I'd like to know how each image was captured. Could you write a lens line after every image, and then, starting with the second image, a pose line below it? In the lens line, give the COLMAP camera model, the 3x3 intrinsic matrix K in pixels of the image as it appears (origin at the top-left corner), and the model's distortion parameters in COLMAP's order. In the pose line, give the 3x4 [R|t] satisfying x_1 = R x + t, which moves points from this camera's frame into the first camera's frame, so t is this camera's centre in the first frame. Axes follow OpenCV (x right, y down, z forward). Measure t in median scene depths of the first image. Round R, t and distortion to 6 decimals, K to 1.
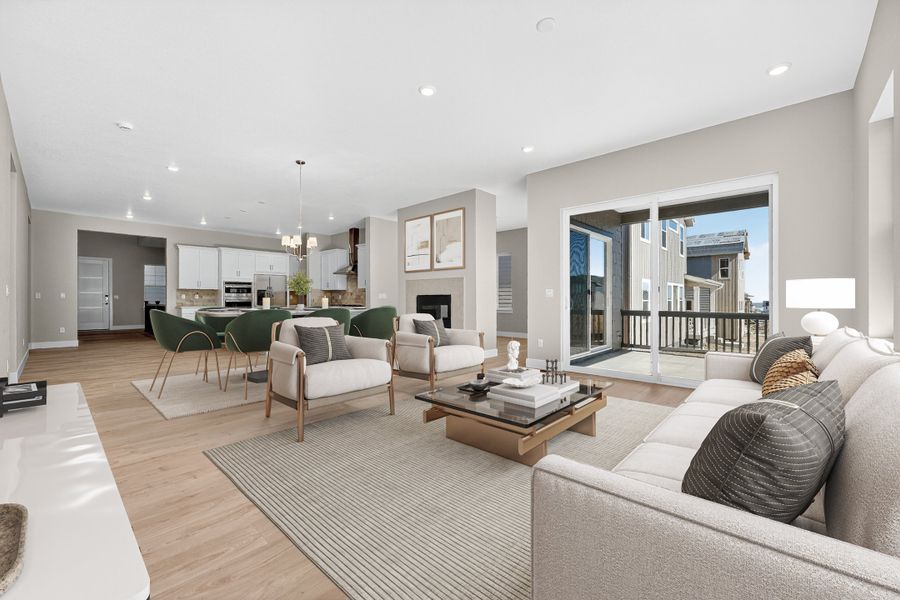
lens RADIAL K [[369.5, 0, 448.7], [0, 369.5, 300.6], [0, 0, 1]] dist [-0.001642, -0.000163]
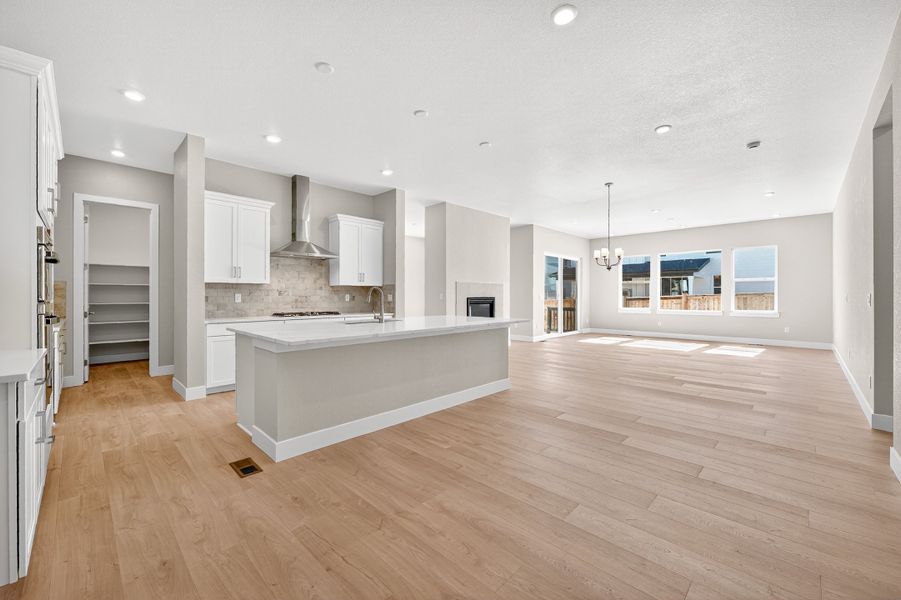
lens RADIAL K [[363.0, 0, 447.7], [0, 363.0, 295.2], [0, 0, 1]] dist [-0.001640, -0.000242]
pose [[0.029584, 0.000664, 0.999562, -1.041680], [-0.000803, 0.999999, -0.000640, -0.019364], [-0.999562, -0.000784, 0.029584, 0.985541]]
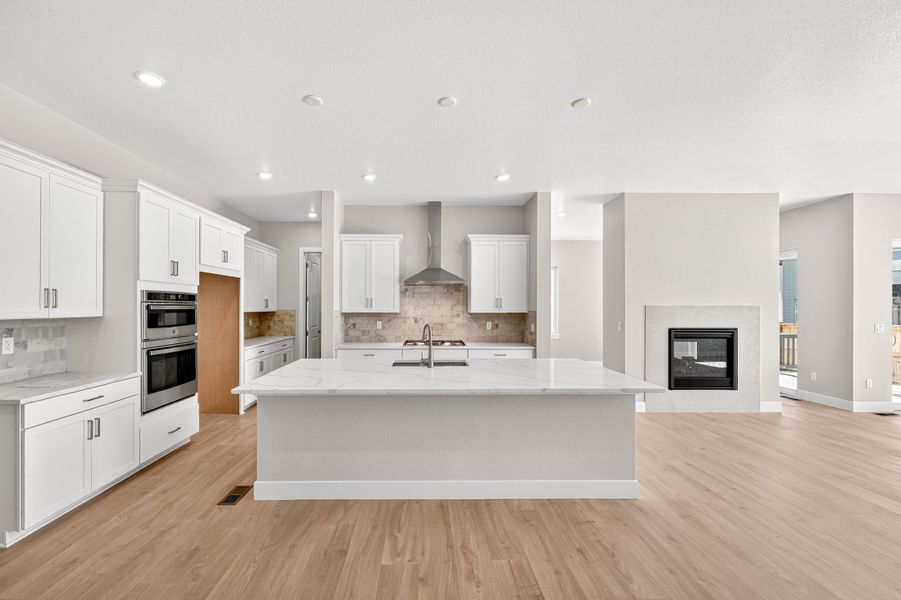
lens RADIAL K [[370.7, 0, 426.8], [0, 370.7, 306.4], [0, 0, 1]] dist [-0.002005, -0.000250]
pose [[0.725579, 0.002078, 0.688136, -0.839394], [-0.003012, 0.999995, 0.000155, -0.051848], [-0.688133, -0.002185, 0.725582, 0.783615]]
